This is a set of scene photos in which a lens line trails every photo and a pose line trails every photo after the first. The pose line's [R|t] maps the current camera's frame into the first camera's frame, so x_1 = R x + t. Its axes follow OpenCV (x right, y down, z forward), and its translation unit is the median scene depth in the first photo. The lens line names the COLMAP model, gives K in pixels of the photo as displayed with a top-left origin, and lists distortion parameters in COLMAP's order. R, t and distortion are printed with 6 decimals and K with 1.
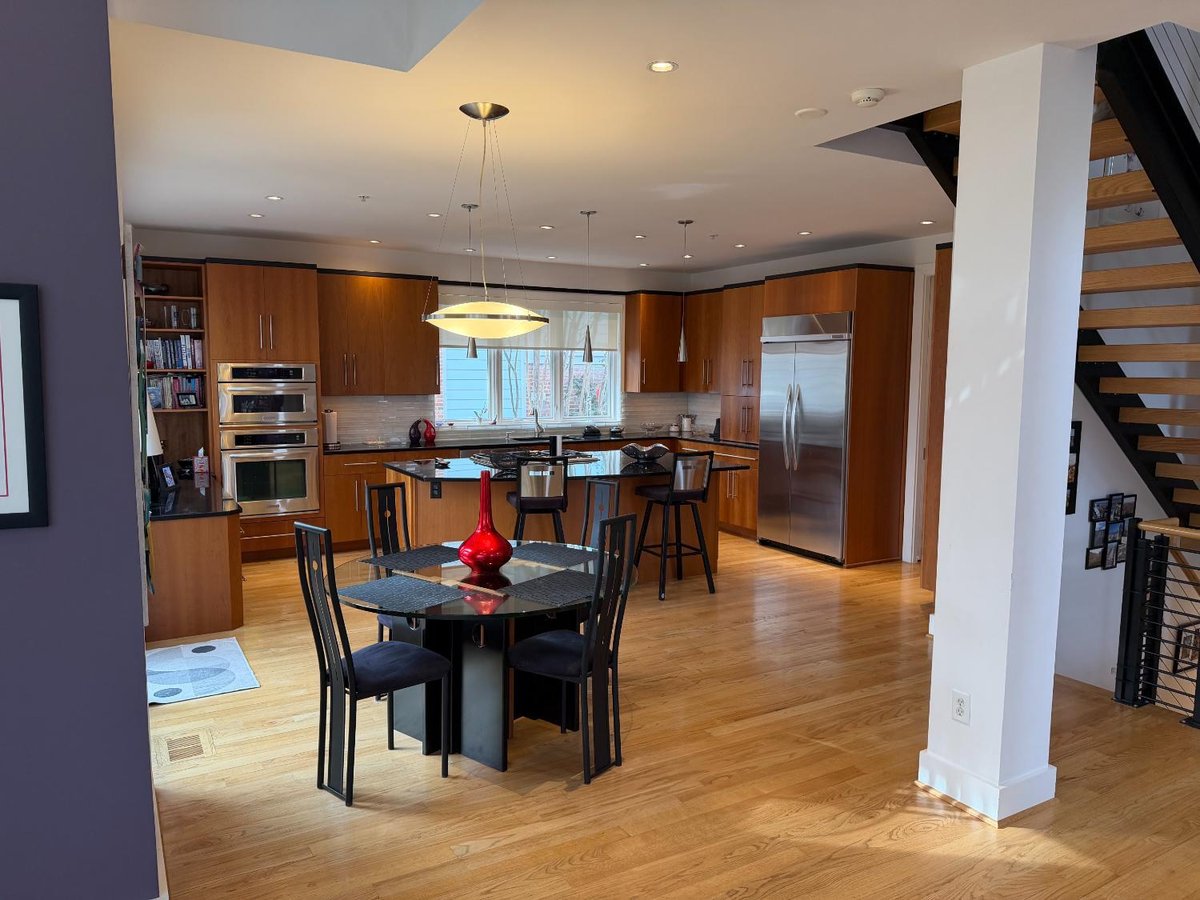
lens RADIAL K [[832.7, 0, 599.6], [0, 832.7, 456.1], [0, 0, 1]] dist [0.164303, -0.326008]
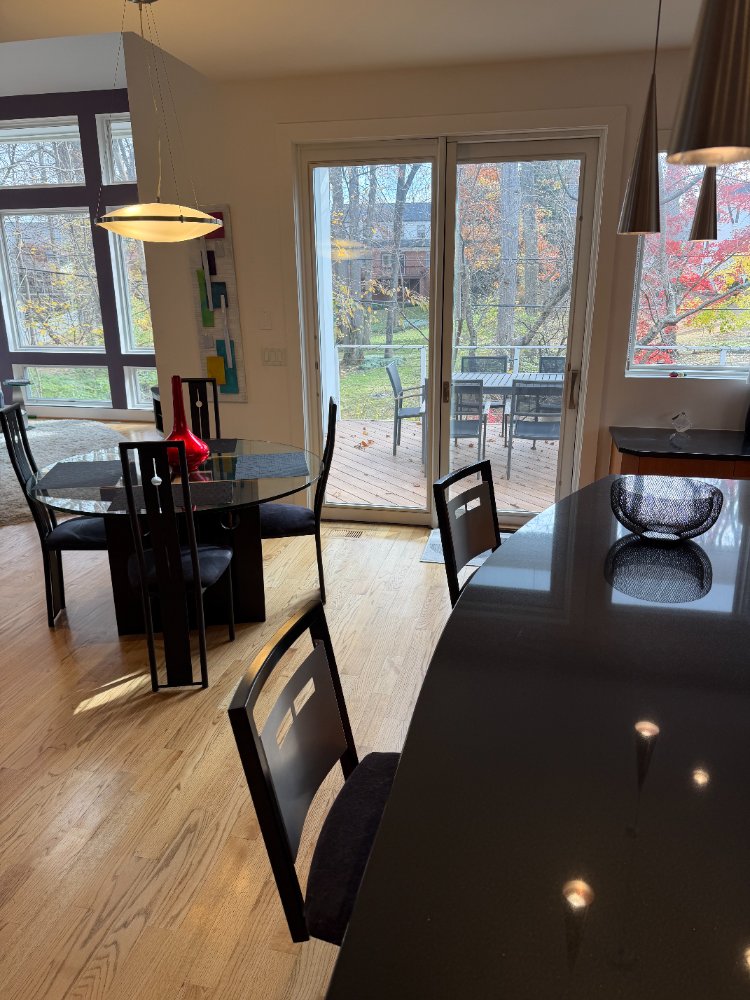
lens RADIAL K [[697.0, 0, 381.8], [0, 697.0, 497.5], [0, 0, 1]] dist [0.090042, -0.141579]
pose [[-0.677153, 0.215231, -0.703662, 0.187976], [-0.075050, 0.931079, 0.357014, -0.096165], [0.732005, 0.294563, -0.614330, 0.973025]]
